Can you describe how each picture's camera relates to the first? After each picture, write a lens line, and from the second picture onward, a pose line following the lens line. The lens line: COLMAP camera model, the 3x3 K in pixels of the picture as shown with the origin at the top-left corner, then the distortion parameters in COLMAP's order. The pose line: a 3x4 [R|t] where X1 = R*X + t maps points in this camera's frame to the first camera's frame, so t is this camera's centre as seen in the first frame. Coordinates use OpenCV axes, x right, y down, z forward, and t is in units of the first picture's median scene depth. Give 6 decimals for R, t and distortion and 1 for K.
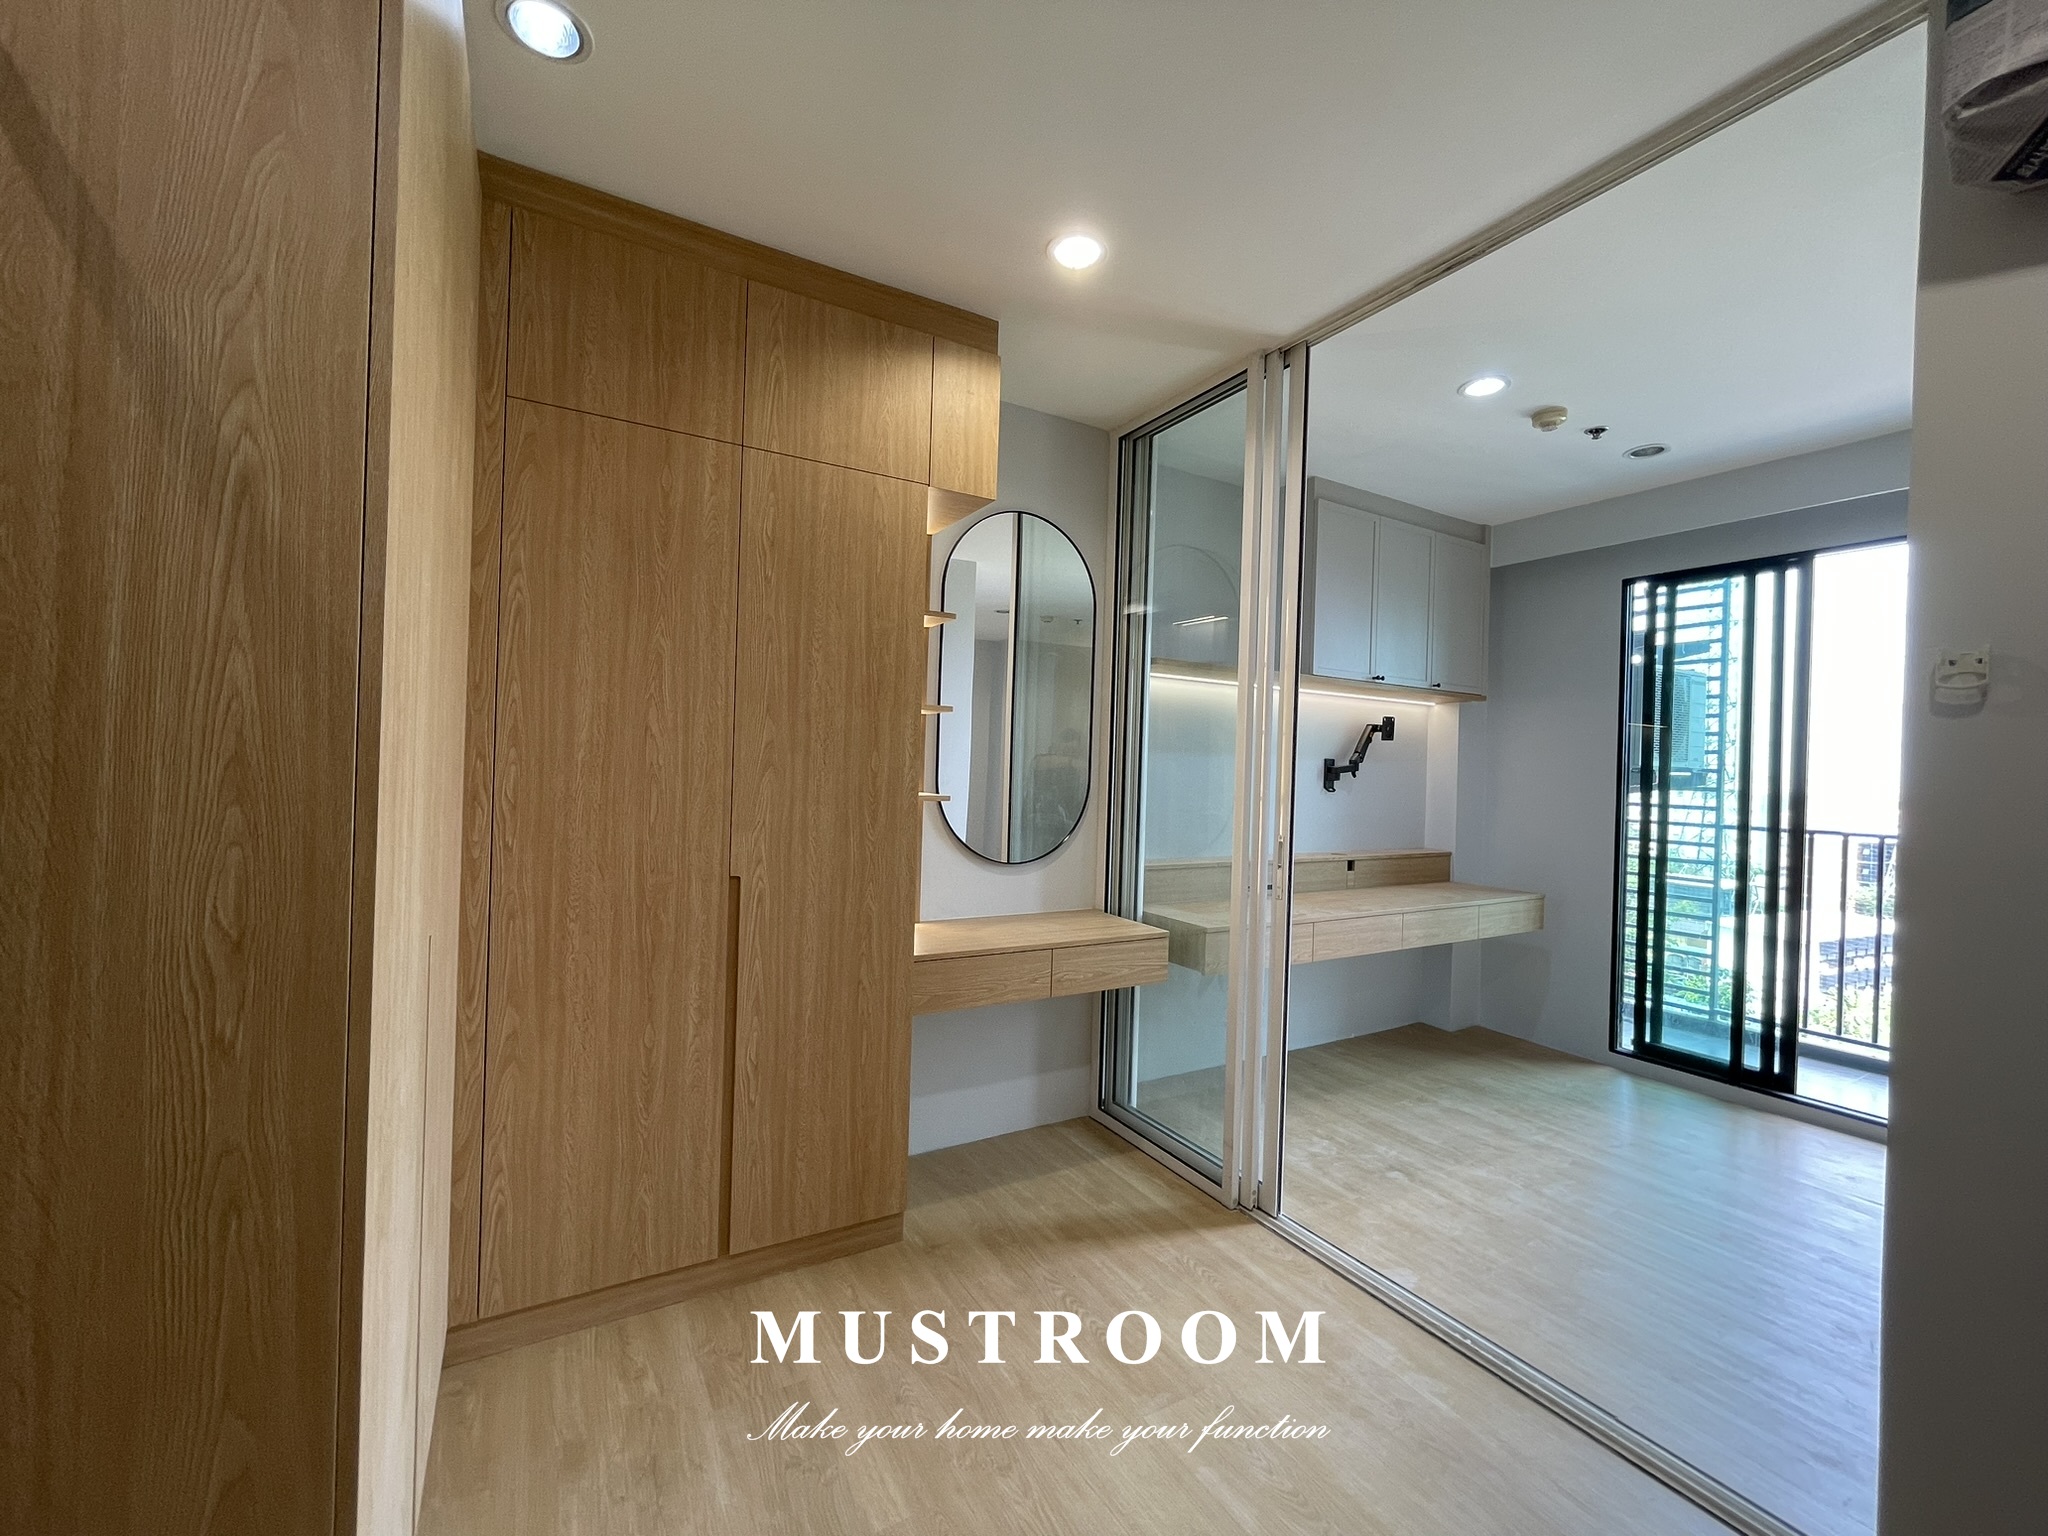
lens RADIAL K [[832.6, 0, 1026.6], [0, 832.6, 766.7], [0, 0, 1]] dist [-0.001087, 0.000017]
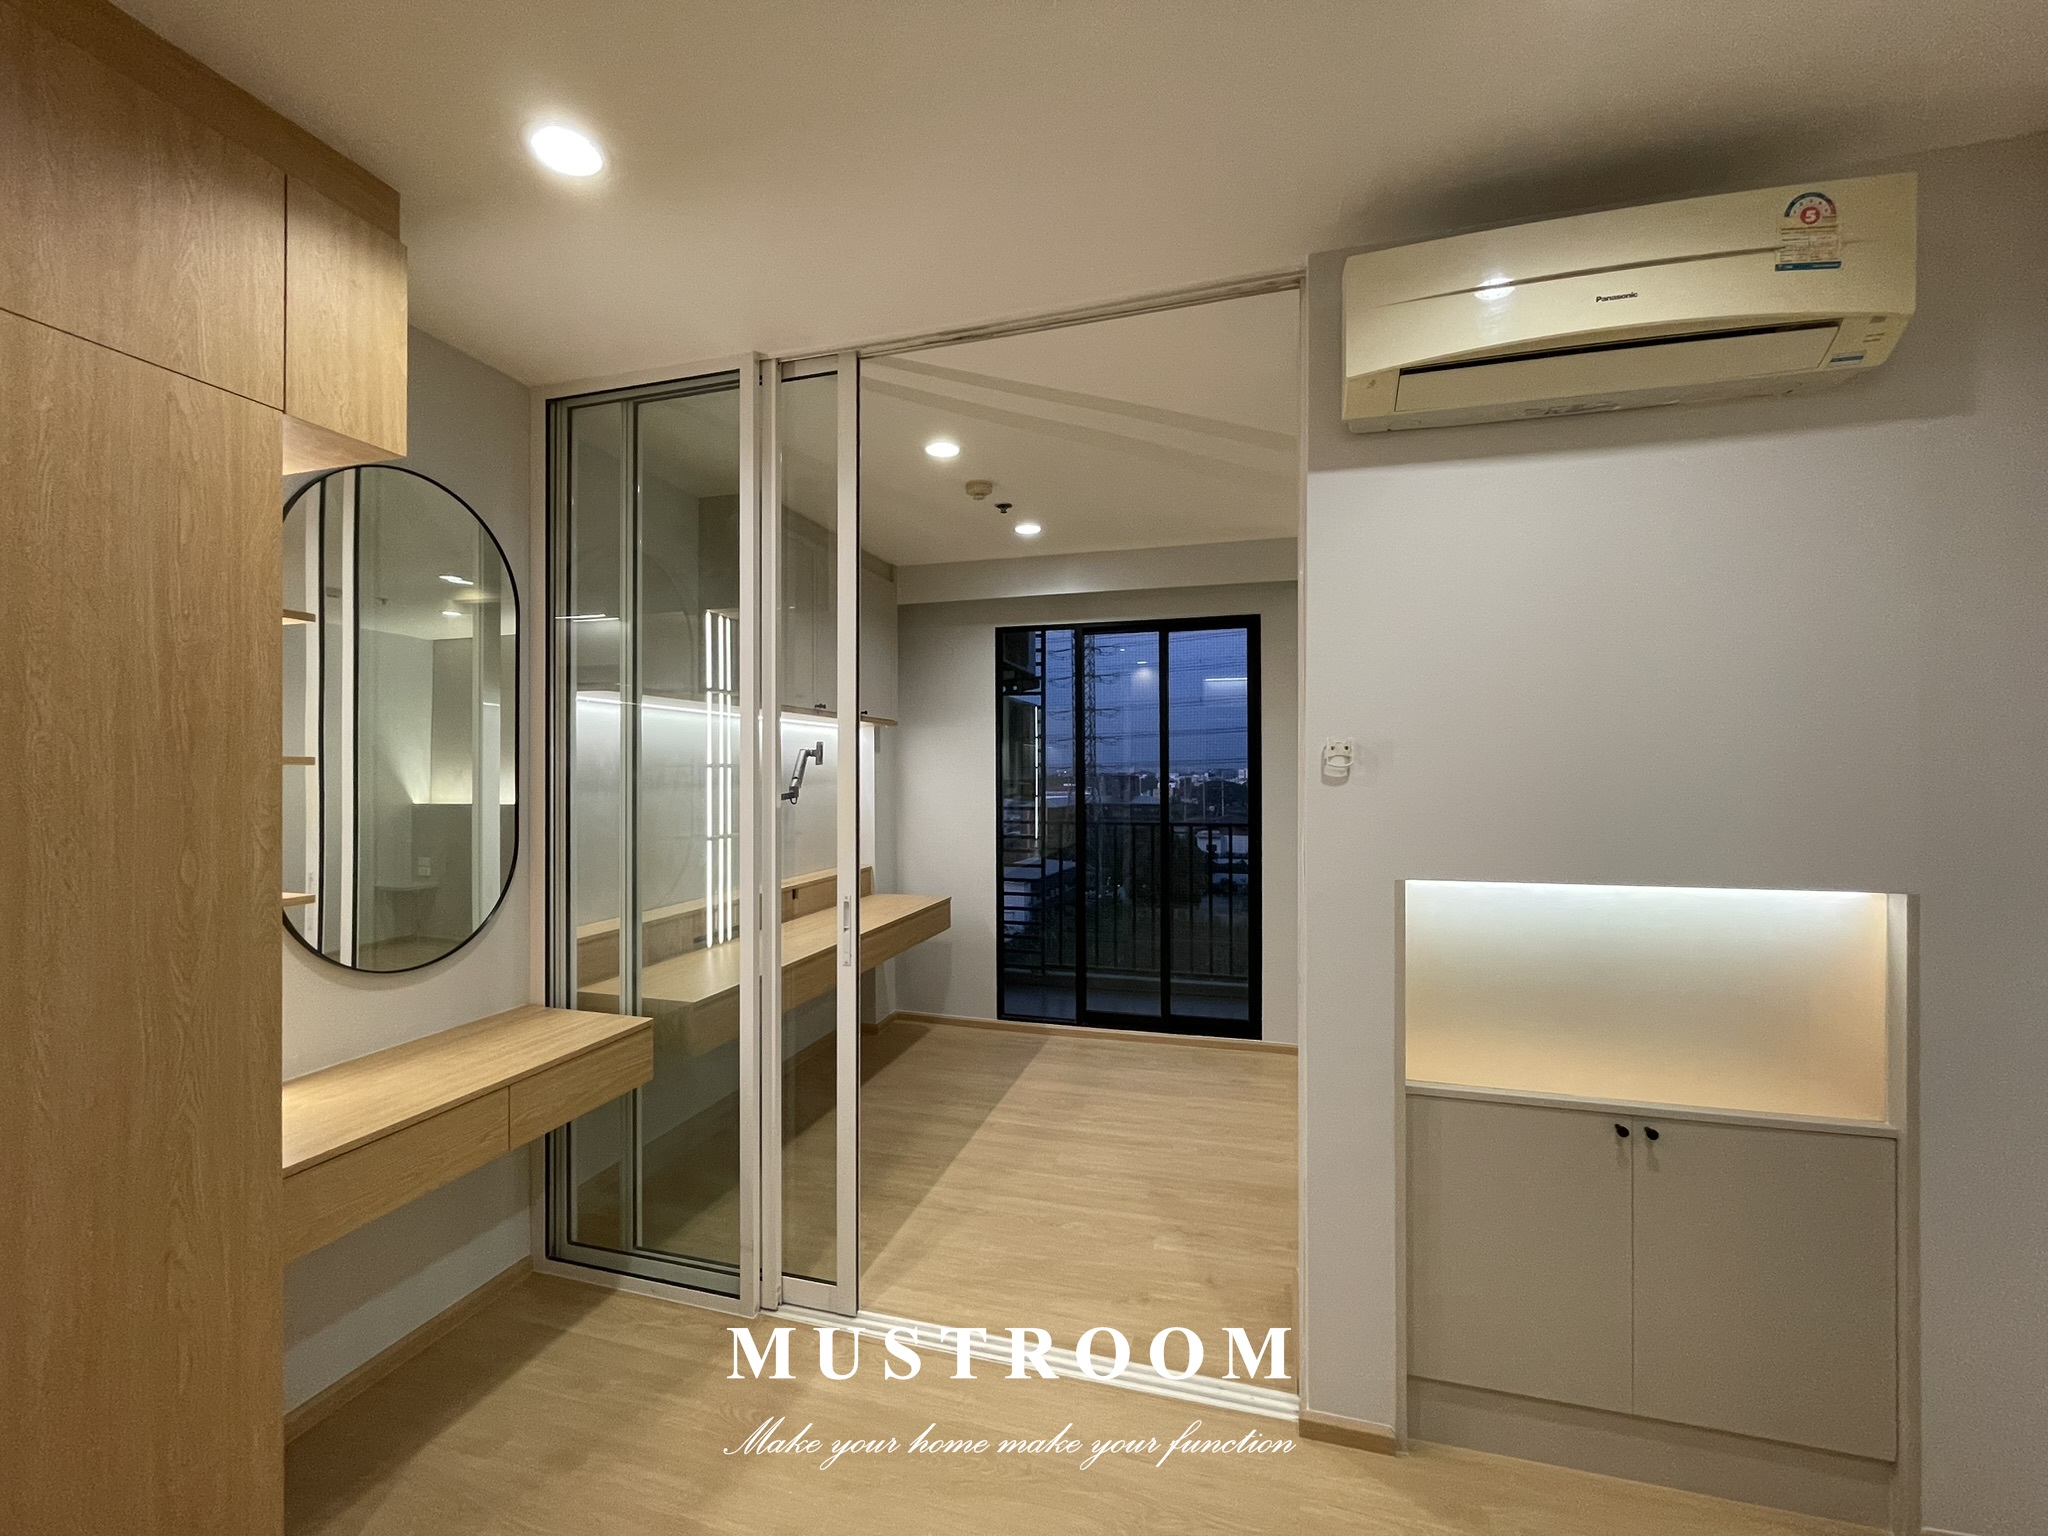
lens RADIAL K [[832.6, 0, 1019.5], [0, 832.6, 769.5], [0, 0, 1]] dist [-0.001087, 0.000017]
pose [[0.734162, -0.027533, 0.678416, -0.127661], [0.023225, 0.999611, 0.015435, -0.060146], [-0.678577, 0.004424, 0.734516, 0.151164]]
